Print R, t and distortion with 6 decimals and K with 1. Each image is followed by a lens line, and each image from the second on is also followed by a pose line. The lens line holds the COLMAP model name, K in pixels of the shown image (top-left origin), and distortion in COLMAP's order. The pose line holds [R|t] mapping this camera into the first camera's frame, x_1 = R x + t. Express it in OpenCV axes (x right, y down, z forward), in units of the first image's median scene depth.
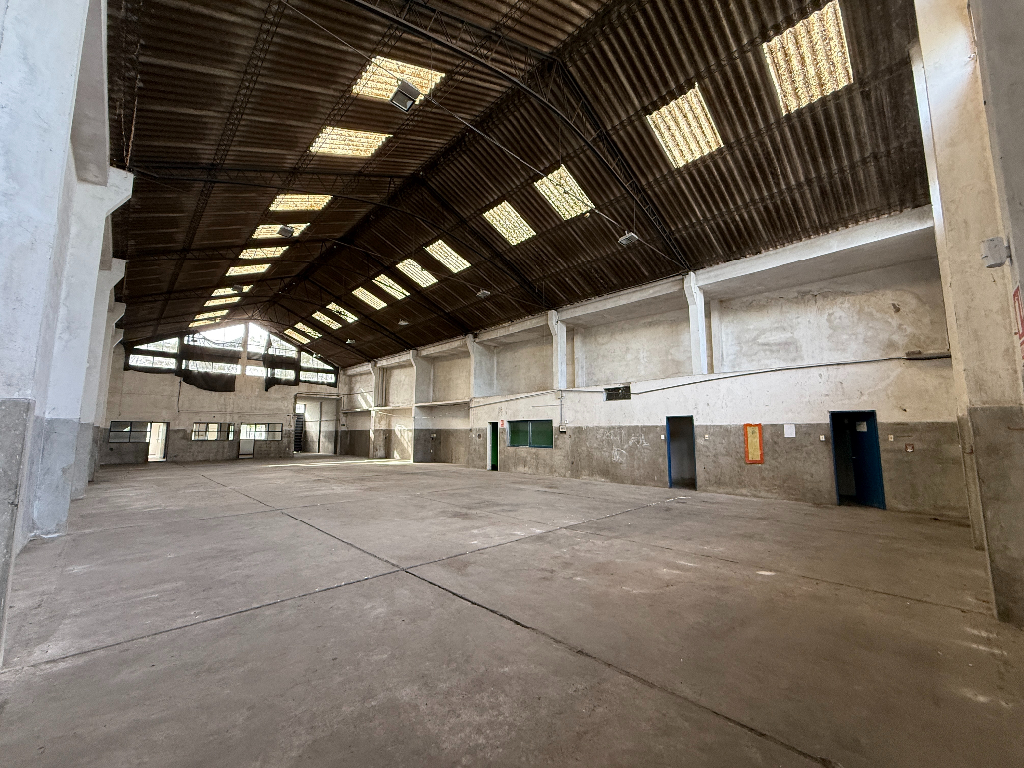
lens RADIAL K [[410.3, 0, 528.1], [0, 410.3, 387.5], [0, 0, 1]] dist [-0.002065, 0.001561]
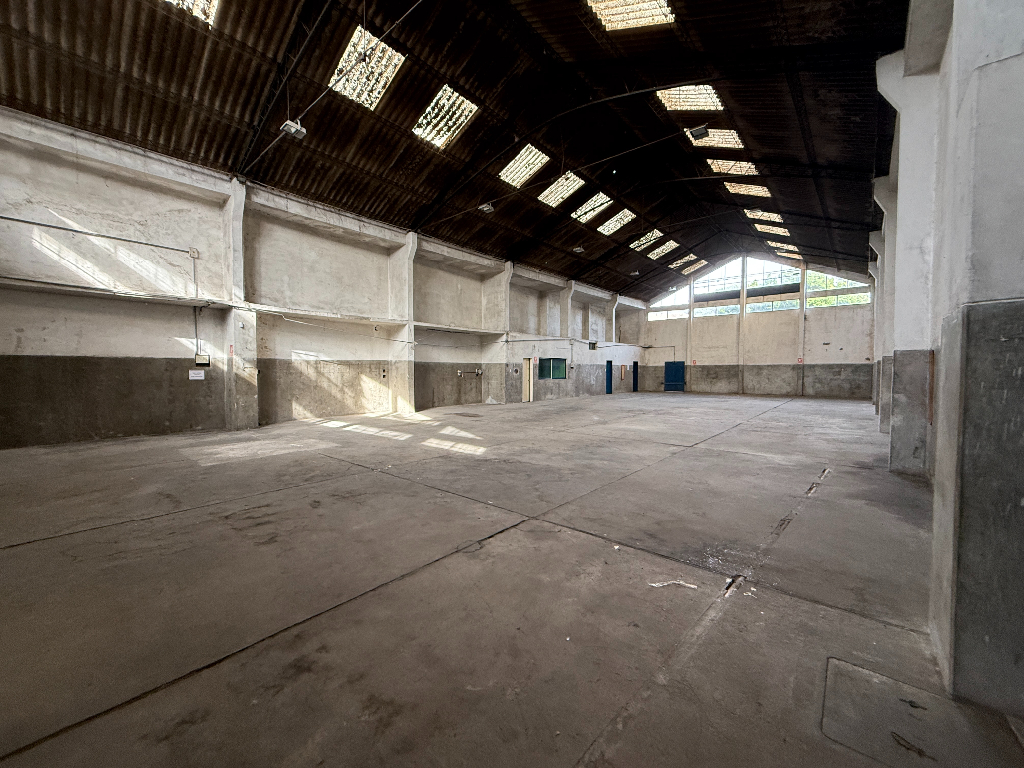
lens RADIAL K [[410.3, 0, 506.4], [0, 410.3, 381.8], [0, 0, 1]] dist [-0.002065, 0.001561]
pose [[-0.074246, -0.029348, 0.996808, -0.855917], [-0.108469, 0.993874, 0.021182, 0.095534], [-0.991323, -0.106550, -0.076974, 0.834210]]
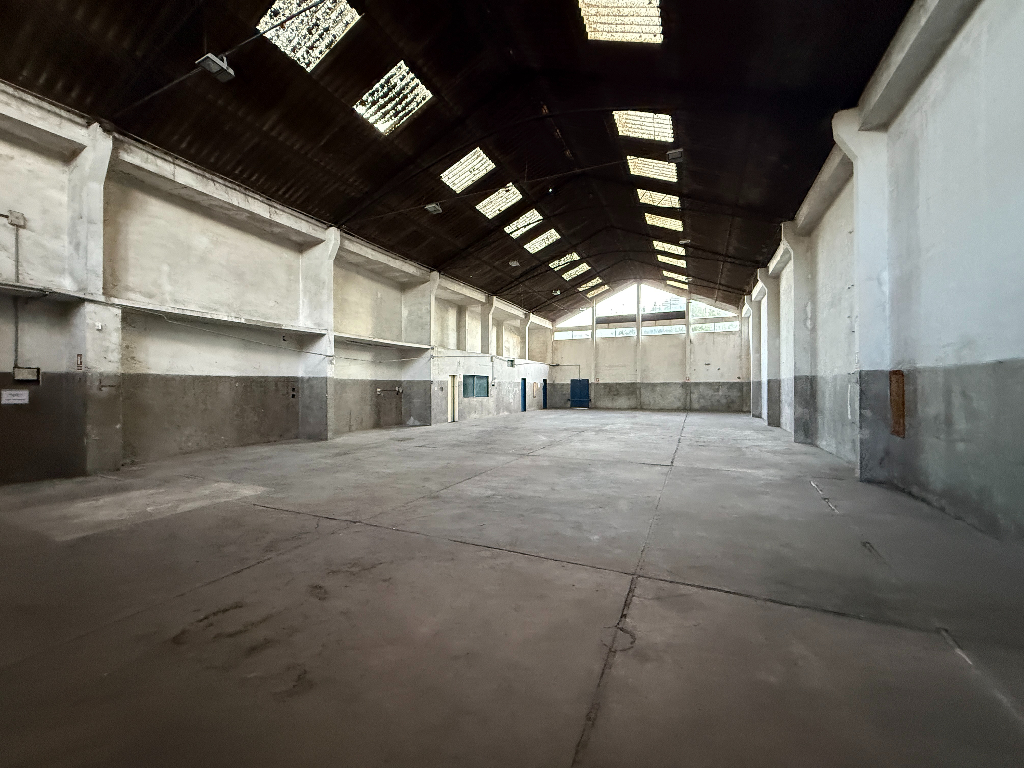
lens RADIAL K [[410.3, 0, 505.9], [0, 410.3, 381.7], [0, 0, 1]] dist [-0.002065, 0.001561]
pose [[-0.349757, 0.012067, 0.936763, -0.794781], [-0.100473, 0.993667, -0.050314, 0.102234], [-0.931437, -0.111717, -0.346329, 0.905565]]
